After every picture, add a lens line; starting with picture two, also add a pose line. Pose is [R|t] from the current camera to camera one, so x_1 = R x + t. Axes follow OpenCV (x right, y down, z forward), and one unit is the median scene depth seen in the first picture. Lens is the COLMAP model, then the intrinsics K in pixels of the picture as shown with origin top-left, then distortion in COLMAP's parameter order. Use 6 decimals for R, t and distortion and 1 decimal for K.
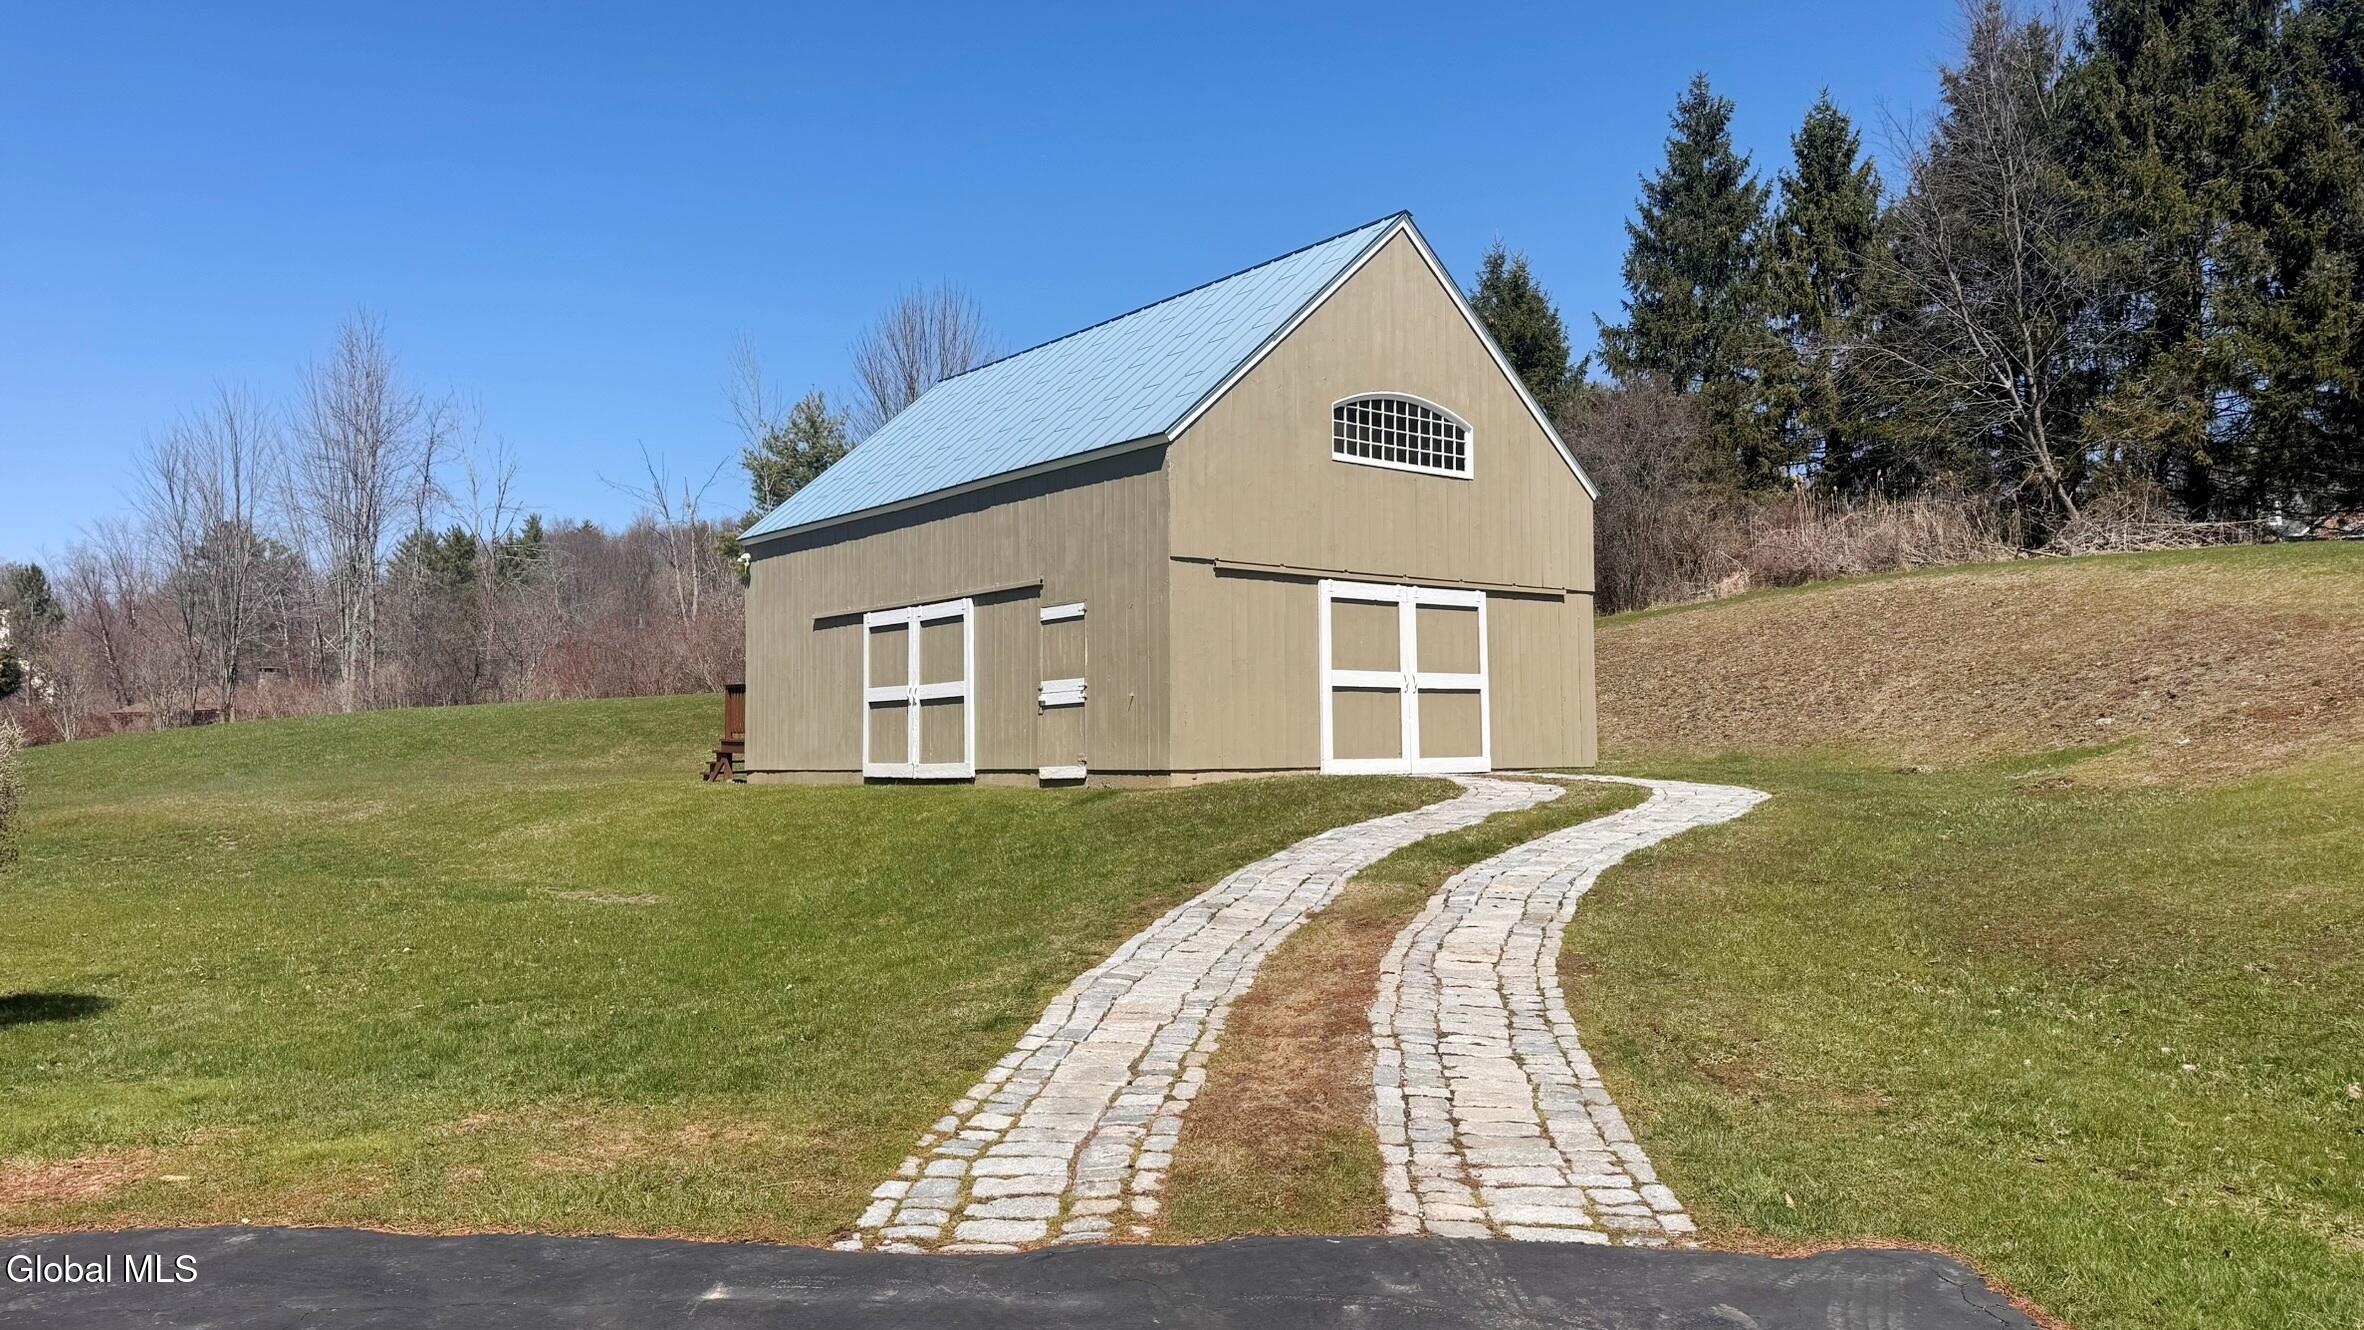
lens RADIAL K [[1651.9, 0, 1182.0], [0, 1651.9, 665.0], [0, 0, 1]] dist [0.087649, -0.113885]
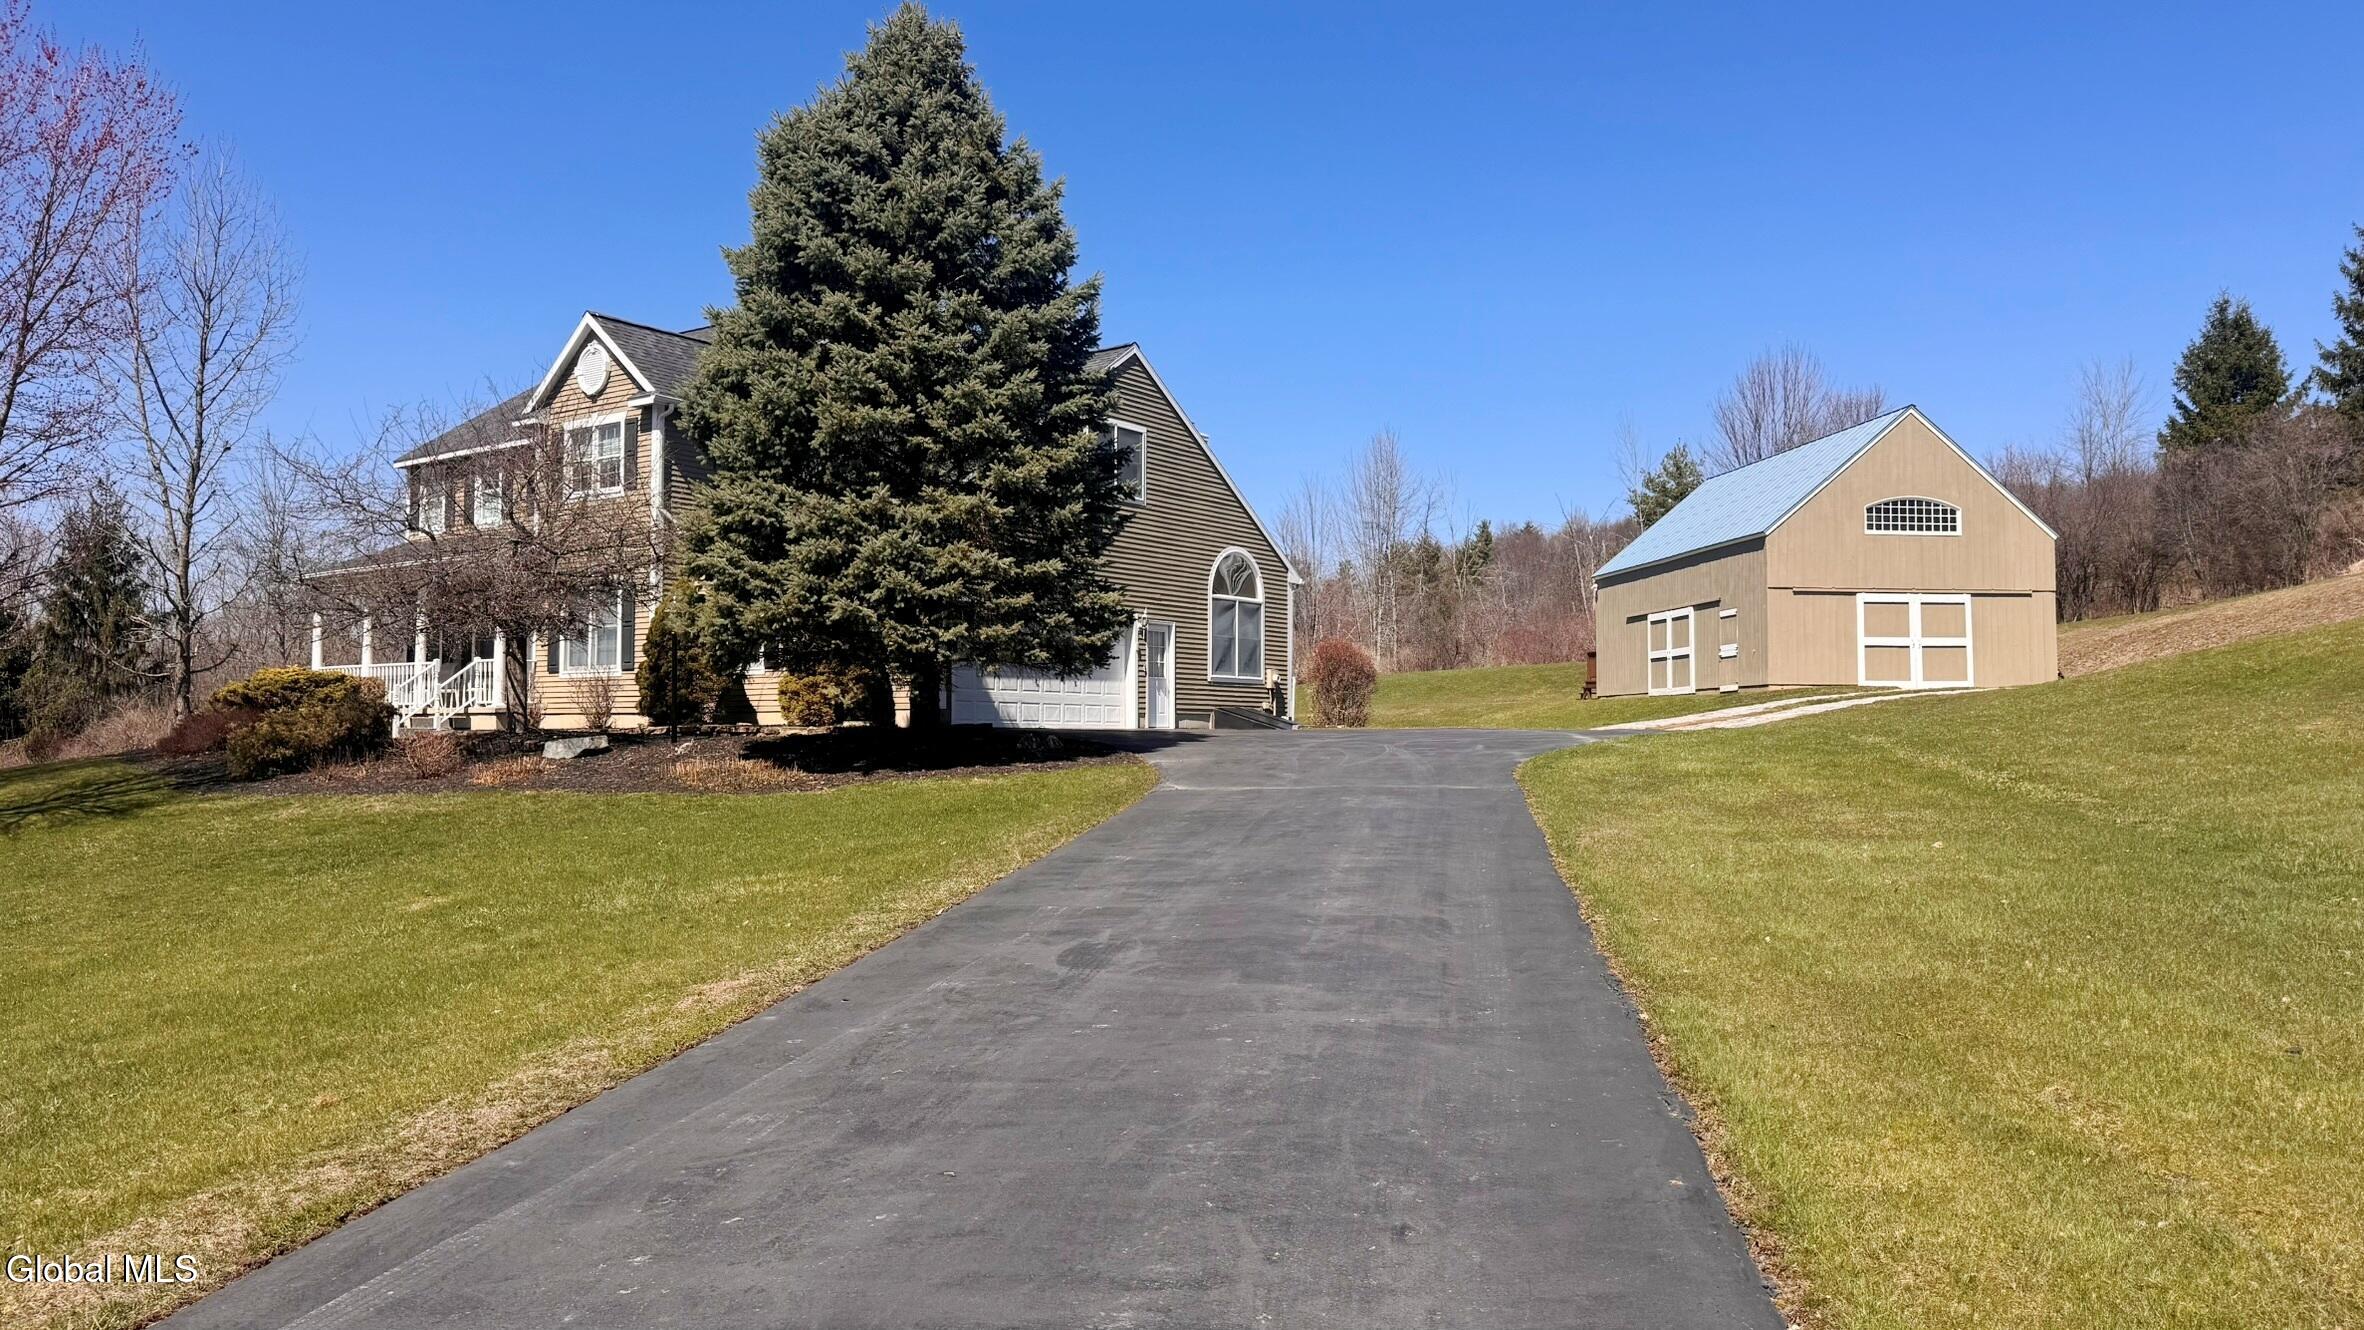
lens RADIAL K [[1651.9, 0, 1182.0], [0, 1651.9, 665.0], [0, 0, 1]] dist [0.087649, -0.113885]
pose [[0.851820, -0.013514, -0.523661, 0.262943], [0.018715, 0.999814, 0.004640, 0.006971], [0.523501, -0.013752, 0.851914, -0.699549]]
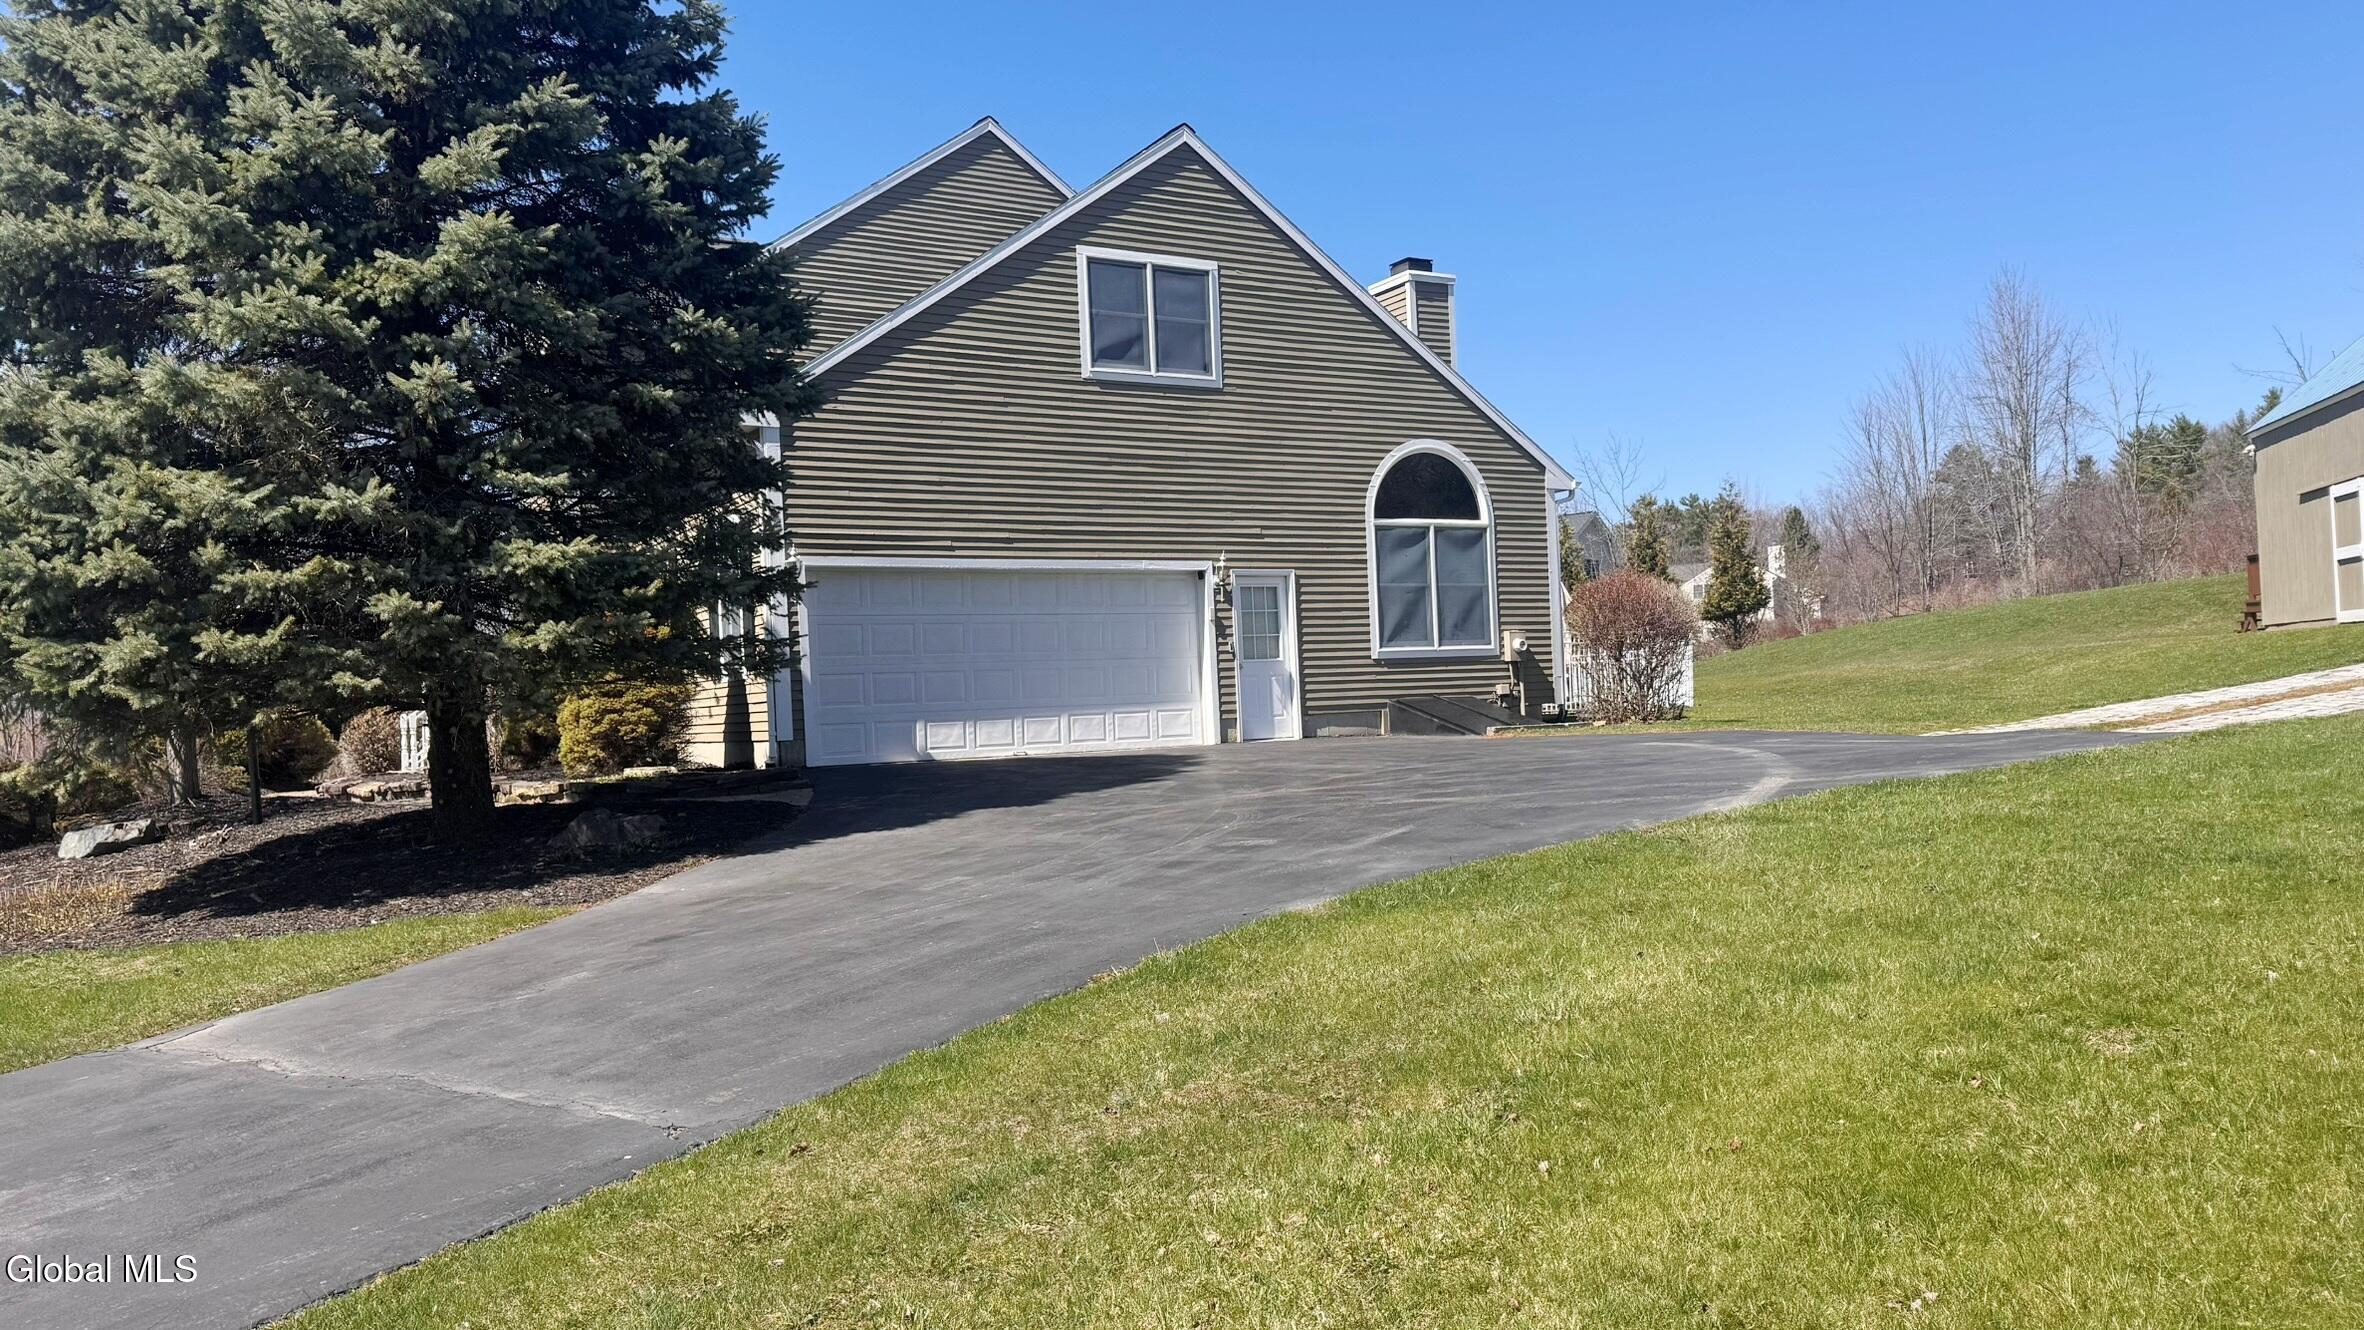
lens RADIAL K [[1651.9, 0, 1182.0], [0, 1651.9, 665.0], [0, 0, 1]] dist [0.087649, -0.113885]
pose [[0.566246, -0.034064, -0.823532, 0.228465], [0.080104, 0.996690, 0.013852, 0.009630], [0.820334, -0.073812, 0.567101, -0.260093]]
